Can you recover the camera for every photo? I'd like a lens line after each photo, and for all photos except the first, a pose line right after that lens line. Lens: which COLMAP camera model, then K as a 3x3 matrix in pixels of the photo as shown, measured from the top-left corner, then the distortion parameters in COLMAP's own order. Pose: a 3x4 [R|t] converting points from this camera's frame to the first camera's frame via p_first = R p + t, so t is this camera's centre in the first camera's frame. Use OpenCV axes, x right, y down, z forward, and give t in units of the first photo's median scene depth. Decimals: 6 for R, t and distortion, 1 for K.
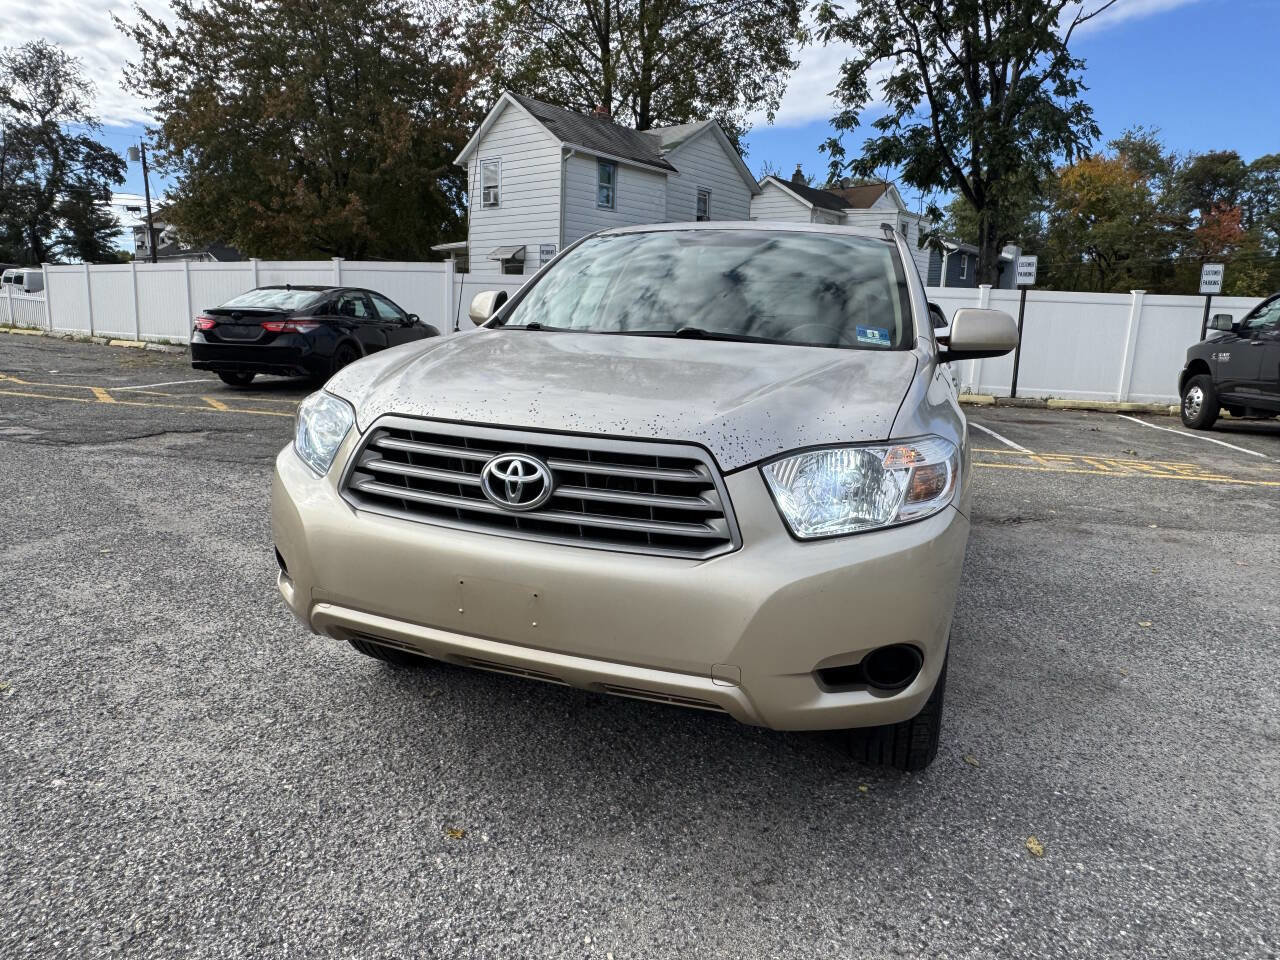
lens RADIAL K [[814.1, 0, 639.3], [0, 814.1, 475.7], [0, 0, 1]] dist [-0.005832, 0.005350]
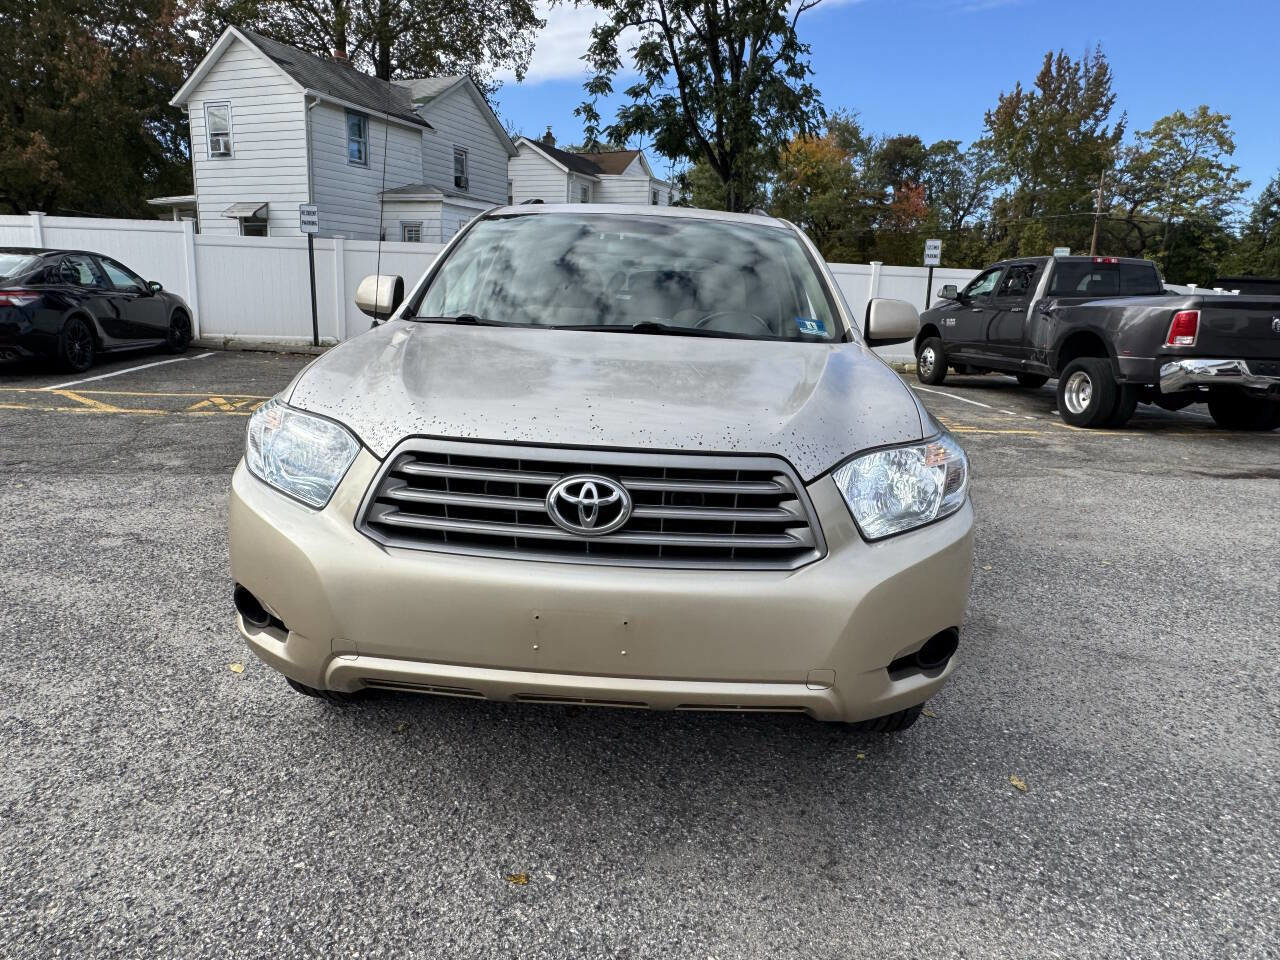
lens RADIAL K [[814.1, 0, 639.3], [0, 814.1, 475.7], [0, 0, 1]] dist [-0.005832, 0.005350]
pose [[0.954445, -0.066257, 0.290939, -0.027196], [0.053318, 0.997213, 0.052186, -0.005342], [-0.293586, -0.034296, 0.955317, 0.006384]]
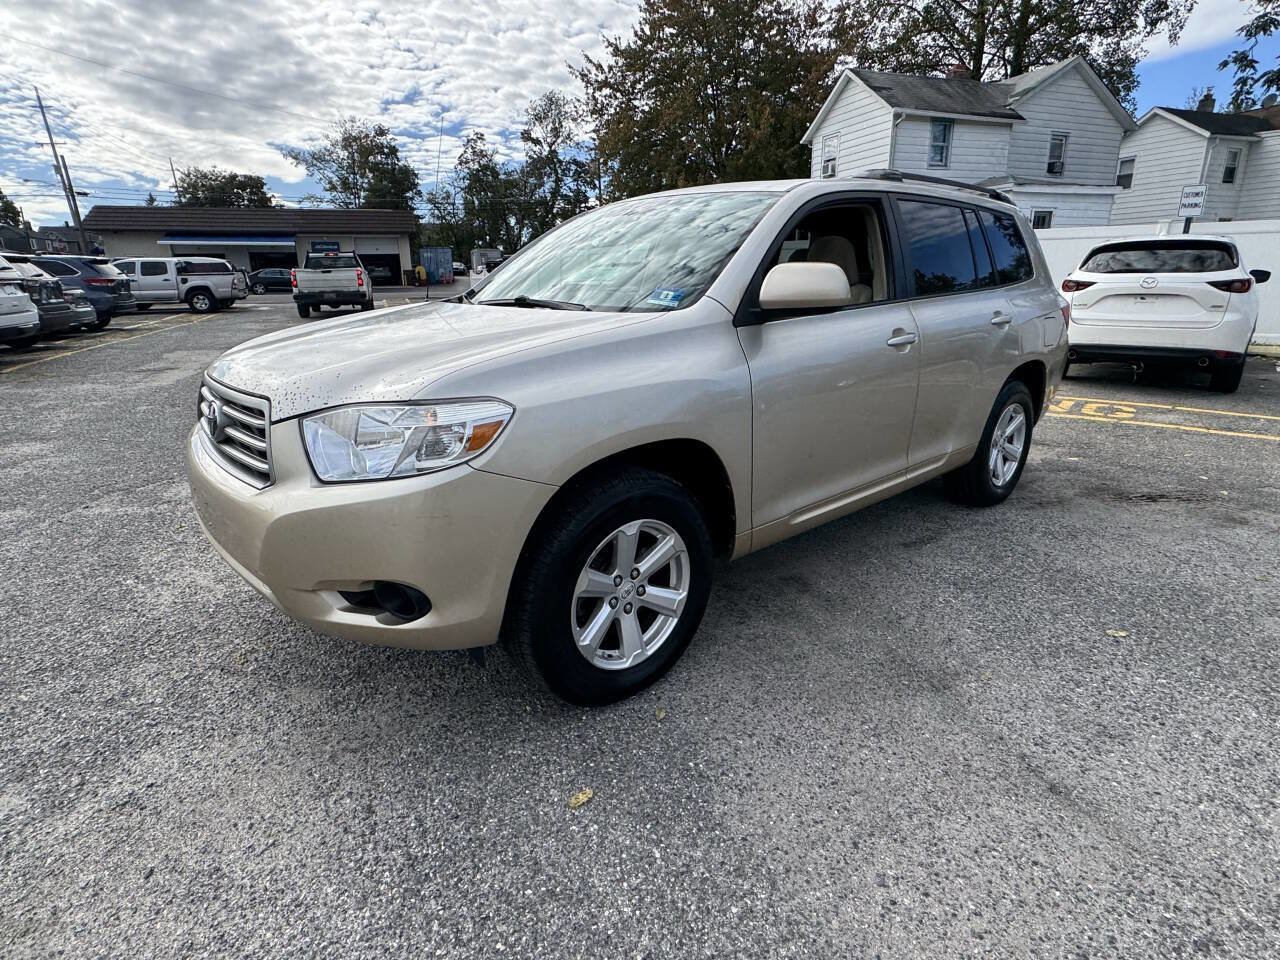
lens RADIAL K [[675.0, 0, 642.8], [0, 675.0, 477.8], [0, 0, 1]] dist [0.001372, -0.001605]
pose [[0.873360, 0.094931, -0.477734, 0.076923], [-0.049565, 0.993053, 0.106720, -0.004017], [0.484546, -0.069526, 0.871998, 0.025719]]
